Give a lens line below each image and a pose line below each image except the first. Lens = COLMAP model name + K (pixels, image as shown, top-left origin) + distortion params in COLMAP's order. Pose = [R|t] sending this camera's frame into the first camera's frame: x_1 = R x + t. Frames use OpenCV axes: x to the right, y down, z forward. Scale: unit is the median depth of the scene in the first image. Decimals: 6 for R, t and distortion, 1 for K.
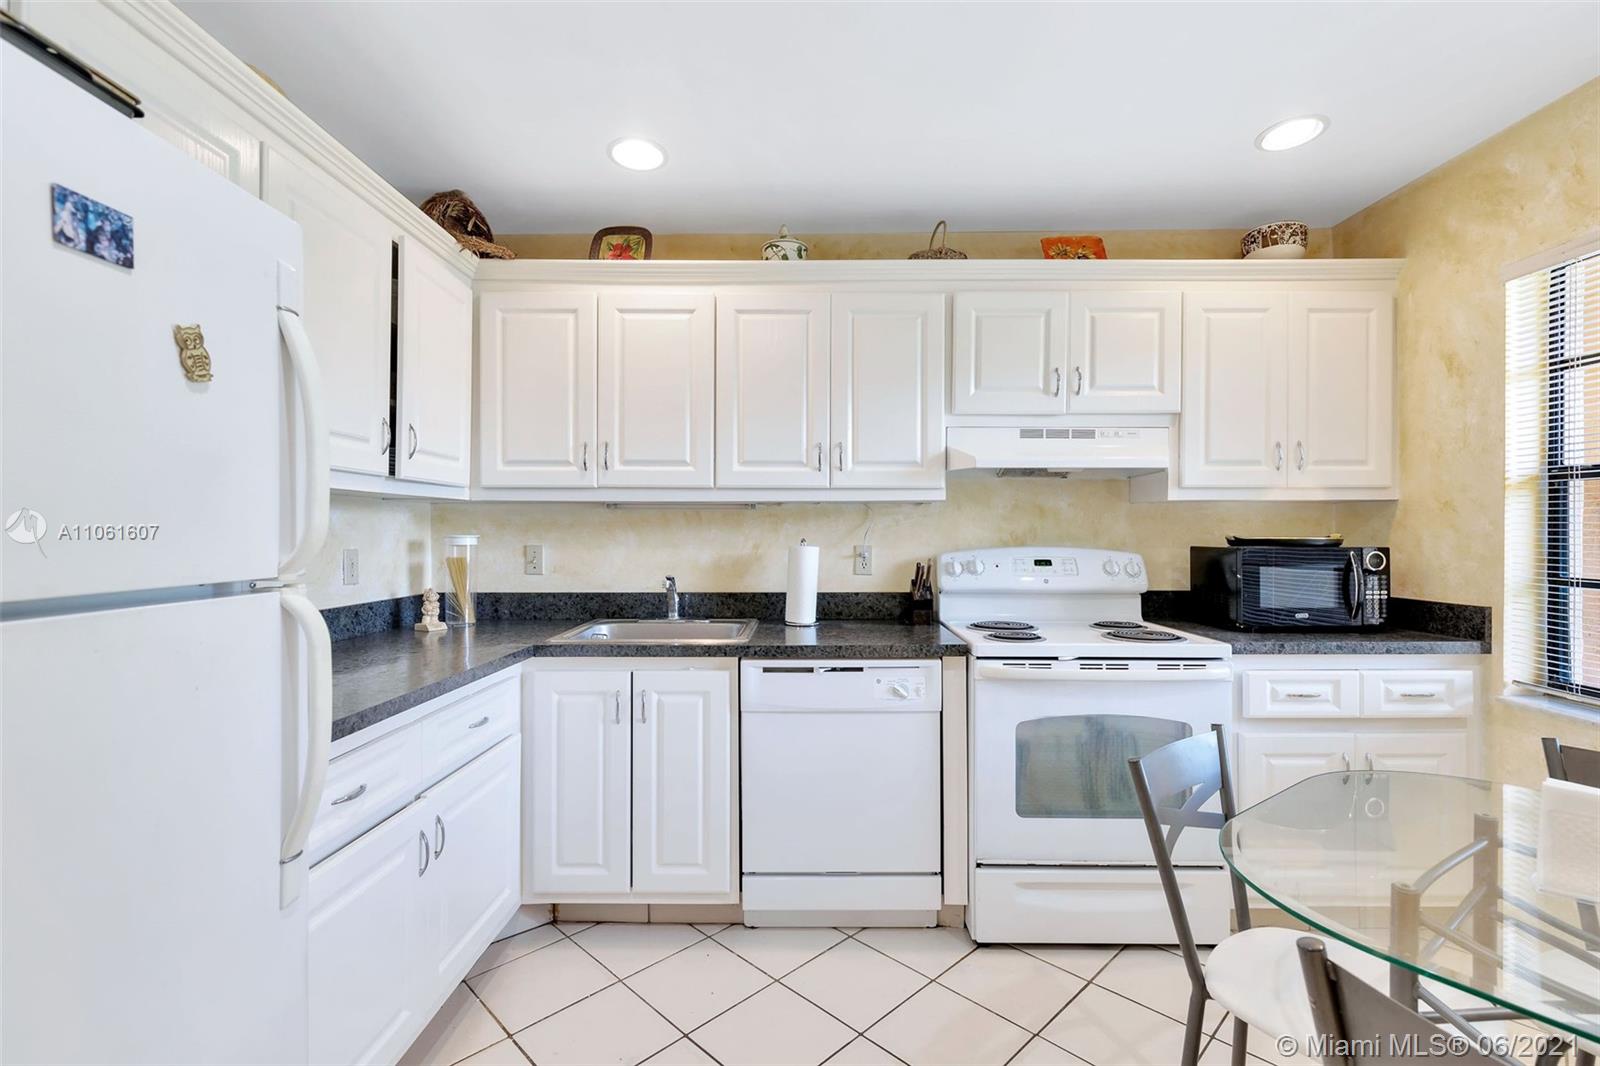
lens RADIAL K [[729.7, 0, 806.1], [0, 729.7, 534.5], [0, 0, 1]] dist [0.005083, -0.001969]
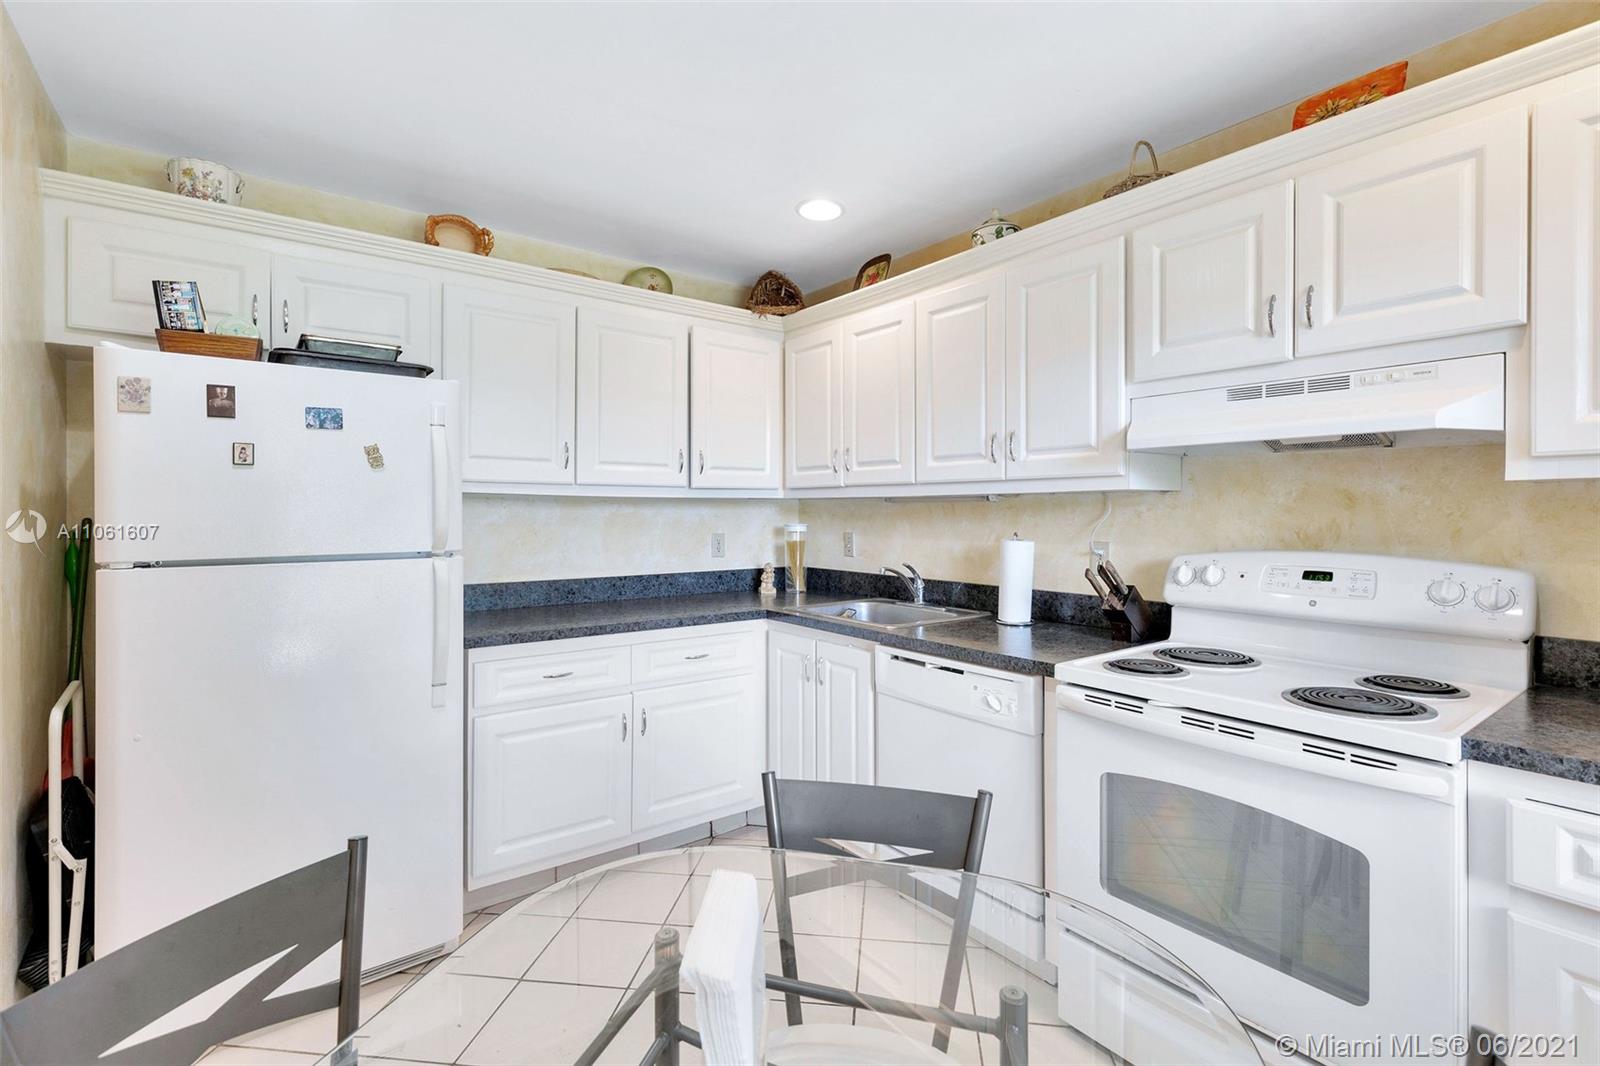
lens RADIAL K [[729.7, 0, 805.6], [0, 729.7, 522.8], [0, 0, 1]] dist [0.005083, -0.001969]
pose [[0.604390, 0.012086, -0.796597, 0.621679], [0.000129, 0.999883, 0.015268, -0.022855], [0.796689, -0.009331, 0.604318, 0.223370]]
